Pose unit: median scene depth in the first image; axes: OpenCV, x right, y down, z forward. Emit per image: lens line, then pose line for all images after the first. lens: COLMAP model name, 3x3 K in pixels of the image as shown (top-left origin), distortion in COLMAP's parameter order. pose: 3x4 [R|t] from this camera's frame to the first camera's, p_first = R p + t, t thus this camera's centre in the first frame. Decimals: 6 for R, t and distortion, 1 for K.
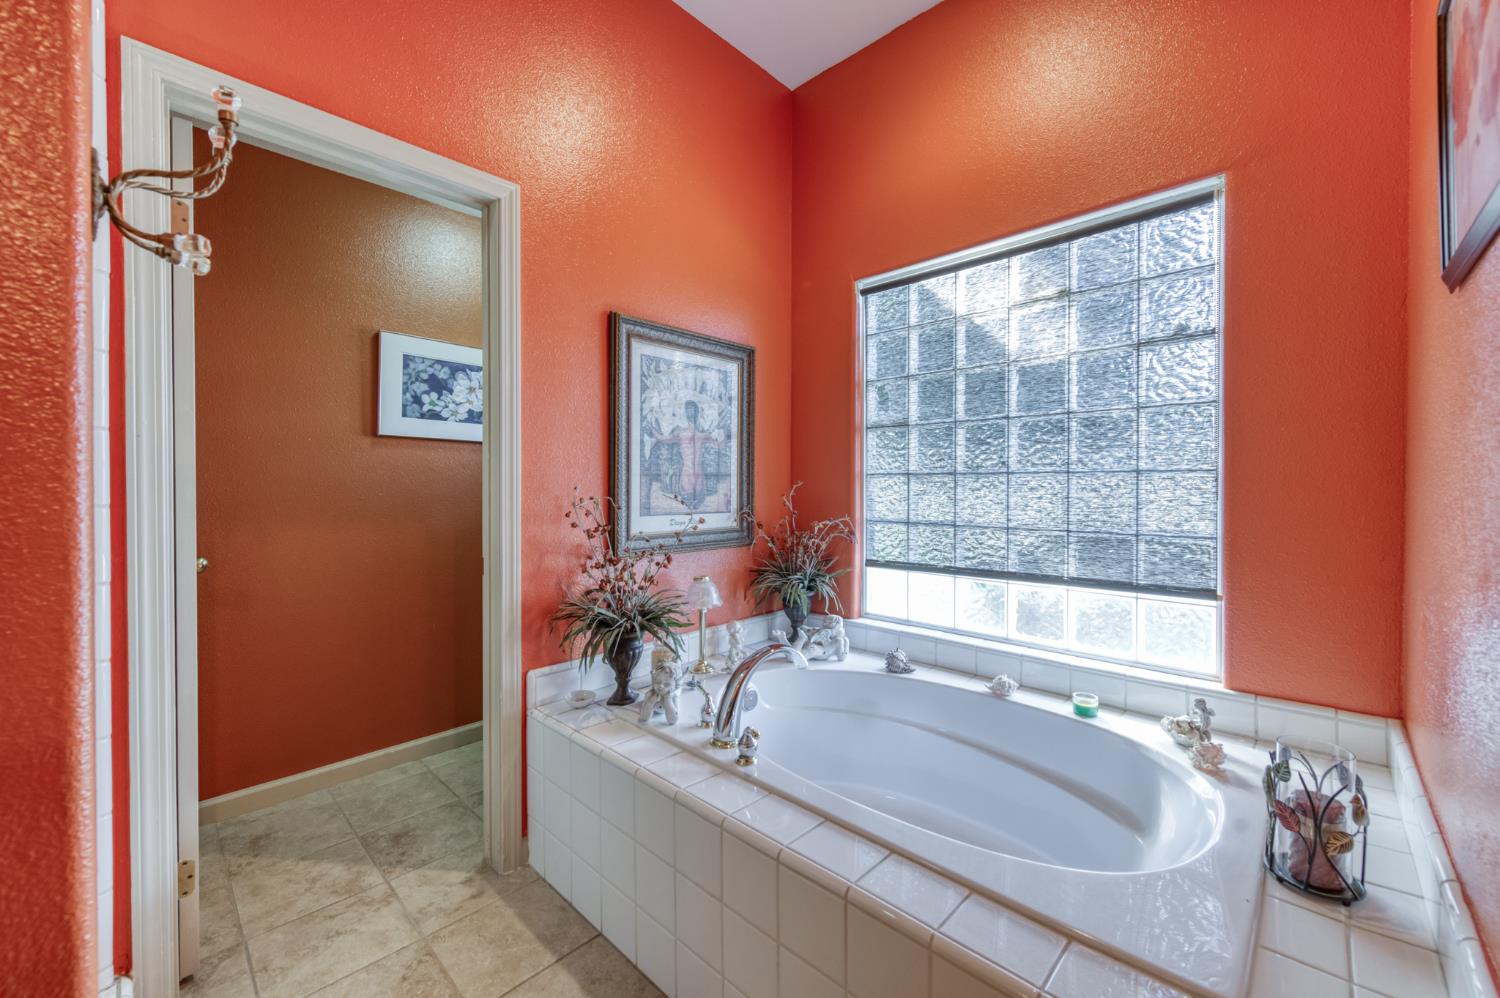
lens RADIAL K [[588.3, 0, 750.0], [0, 588.3, 499.0], [0, 0, 1]] dist [-0.001041, -0.000514]
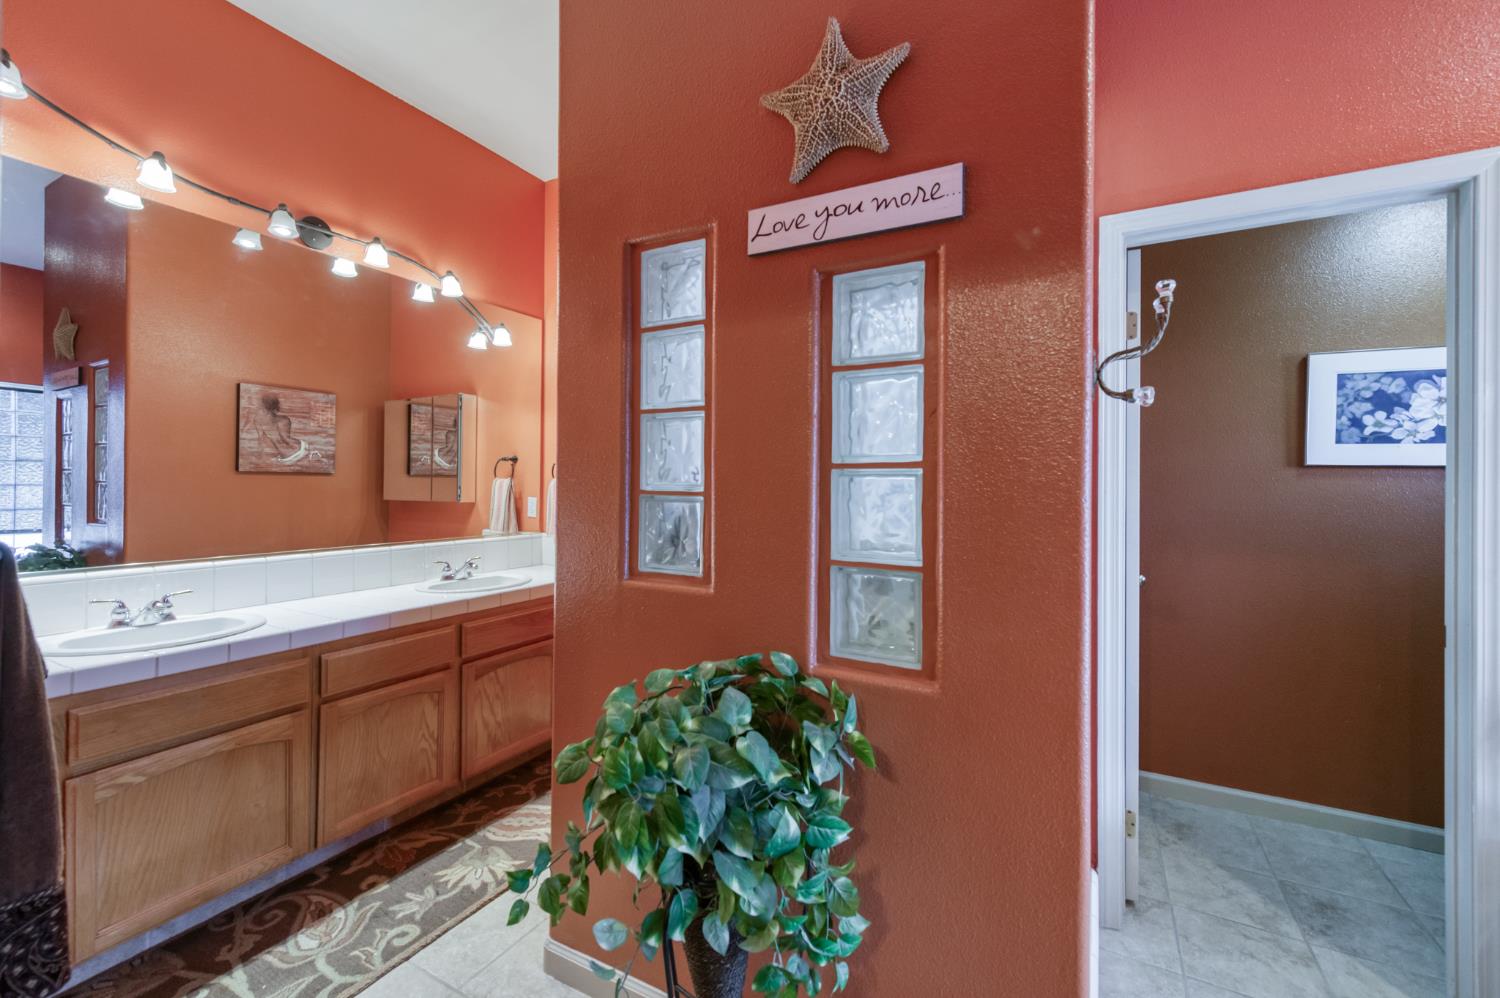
lens RADIAL K [[619.5, 0, 746.4], [0, 619.5, 469.9], [0, 0, 1]] dist [-0.000752, 0.001135]
pose [[0.254454, -0.013038, -0.966997, 0.104518], [-0.024474, 0.999502, -0.019917, -0.060078], [0.966775, 0.028735, 0.254008, -0.124808]]
